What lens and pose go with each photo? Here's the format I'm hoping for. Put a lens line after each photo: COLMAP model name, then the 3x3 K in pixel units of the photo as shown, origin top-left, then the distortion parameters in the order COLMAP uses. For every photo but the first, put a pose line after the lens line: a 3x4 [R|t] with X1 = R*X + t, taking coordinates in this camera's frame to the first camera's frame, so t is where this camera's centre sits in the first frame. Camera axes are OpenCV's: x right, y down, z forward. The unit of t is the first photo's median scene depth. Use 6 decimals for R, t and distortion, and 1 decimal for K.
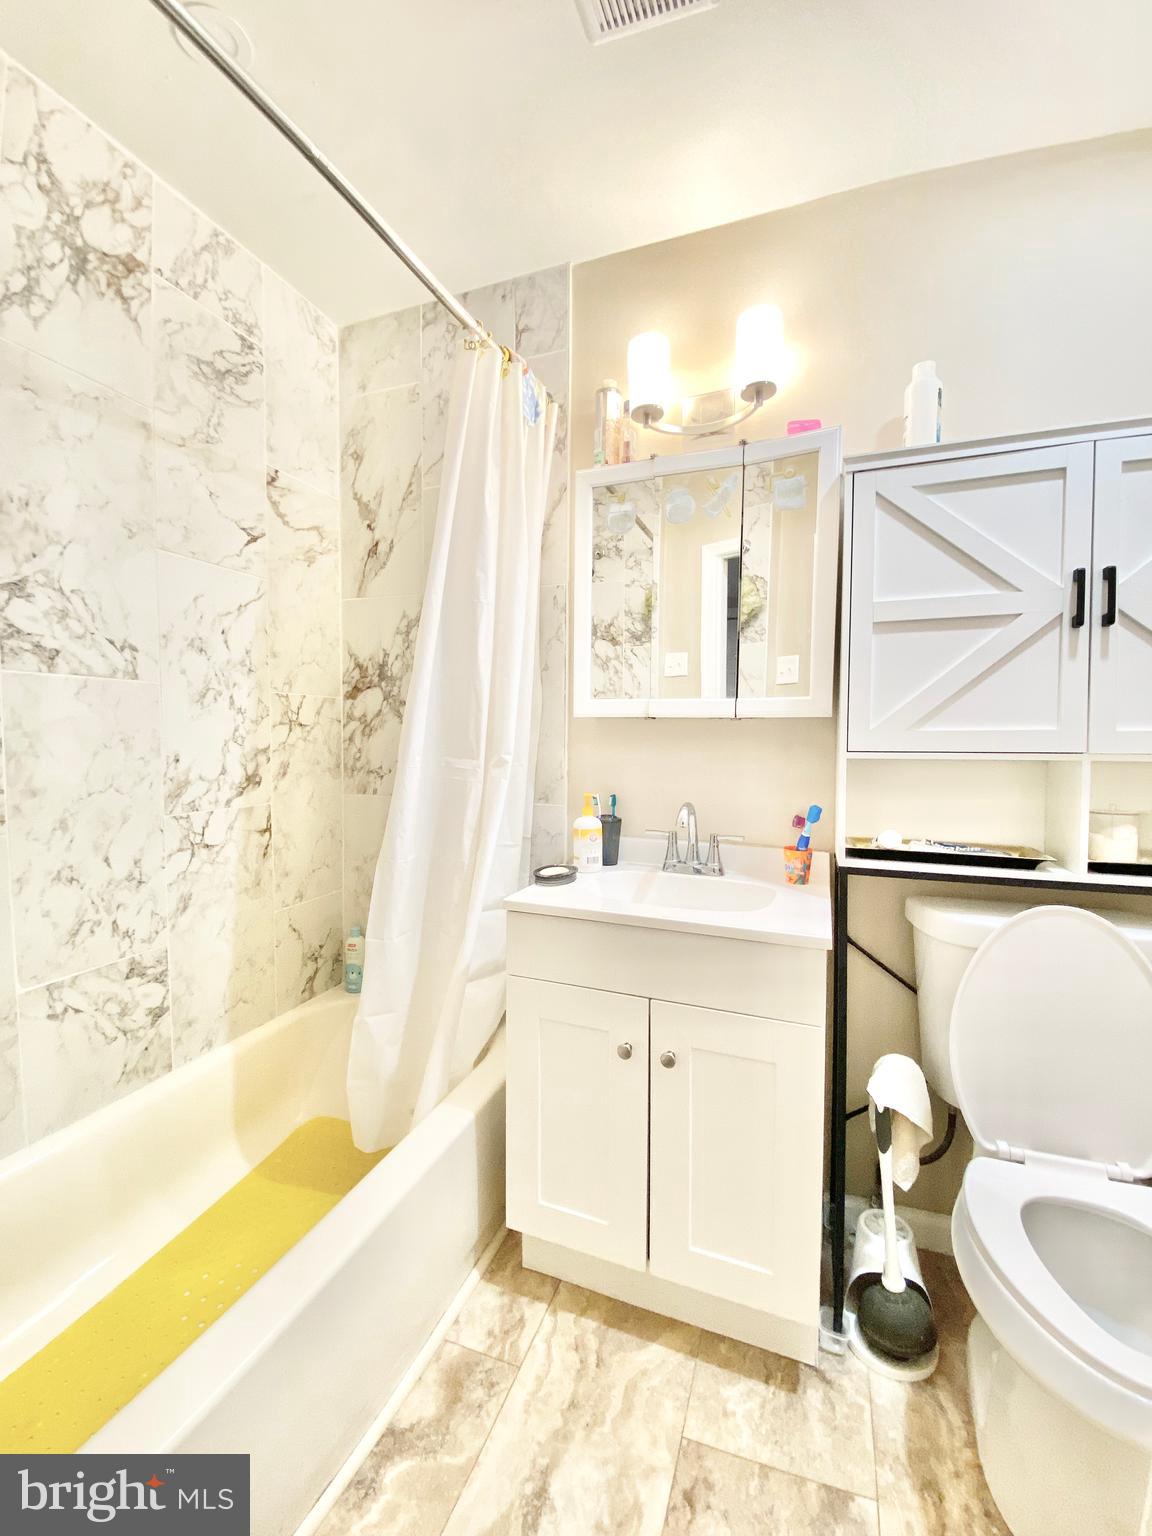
lens RADIAL K [[628.0, 0, 579.8], [0, 628.0, 768.4], [0, 0, 1]] dist [0.019483, -0.019331]
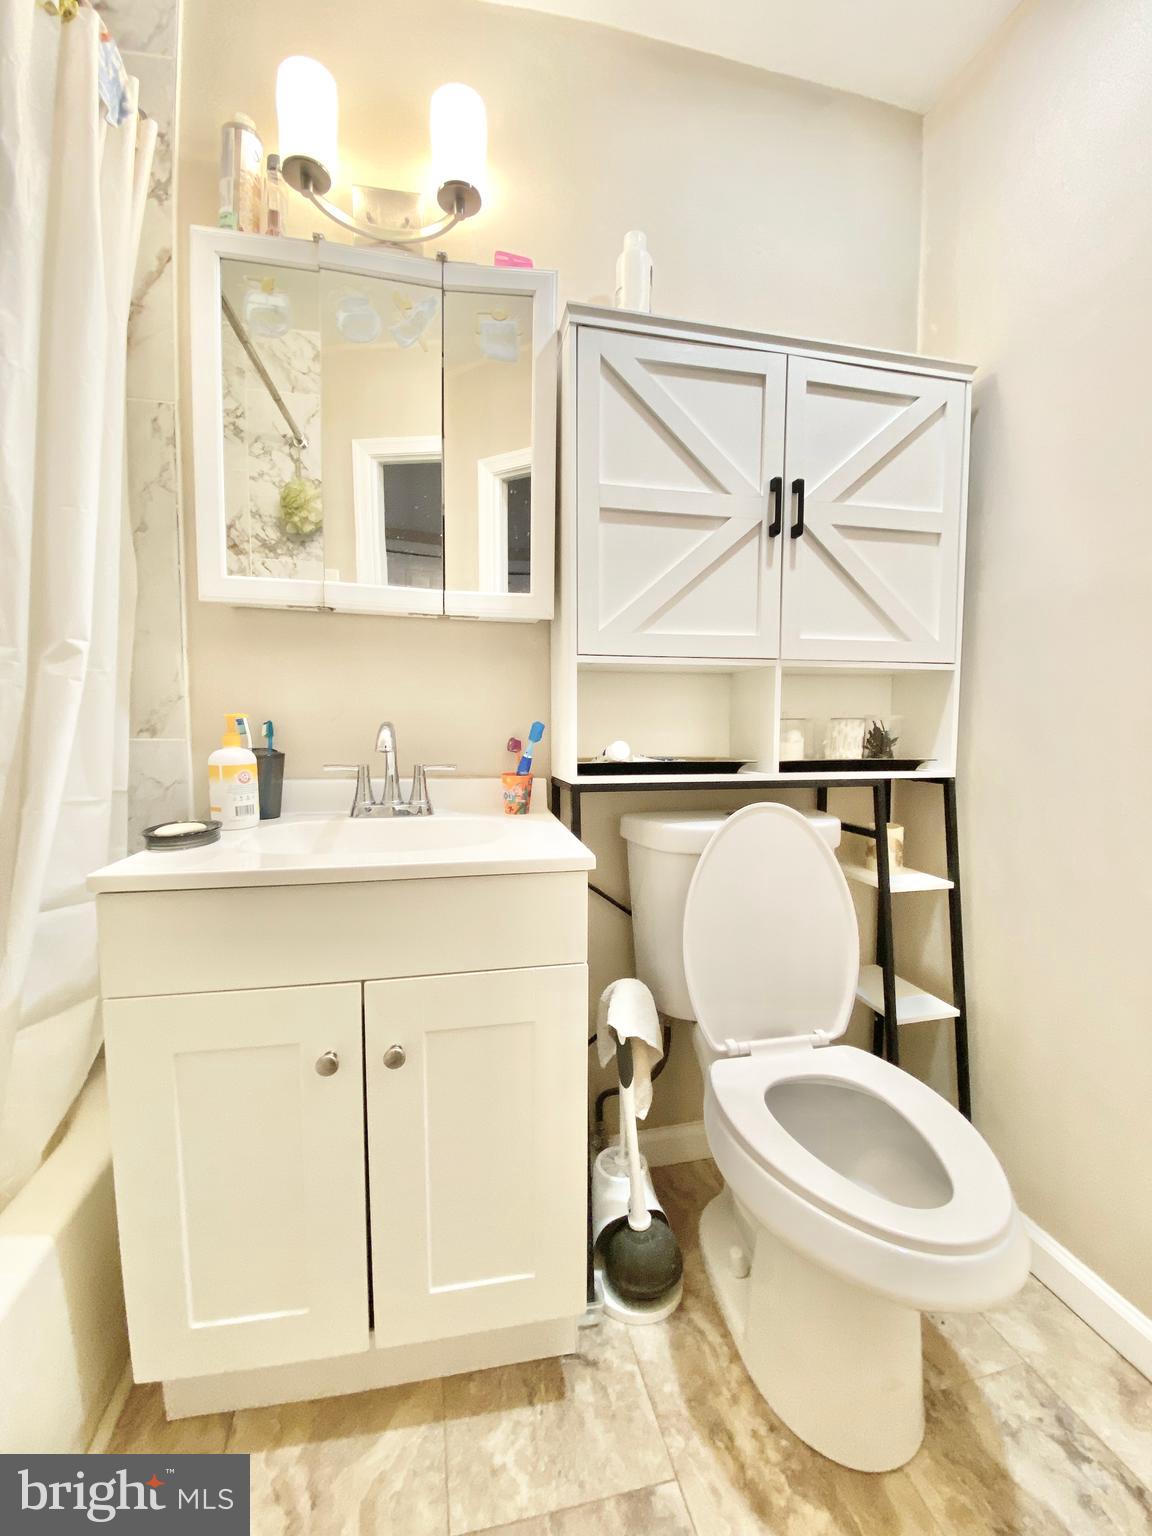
lens RADIAL K [[628.0, 0, 579.8], [0, 628.0, 768.4], [0, 0, 1]] dist [0.019483, -0.019331]
pose [[0.837927, -0.043451, 0.544050, -0.057338], [0.022895, 0.998747, 0.044503, 0.095850], [-0.545302, -0.024834, 0.837872, 0.264965]]
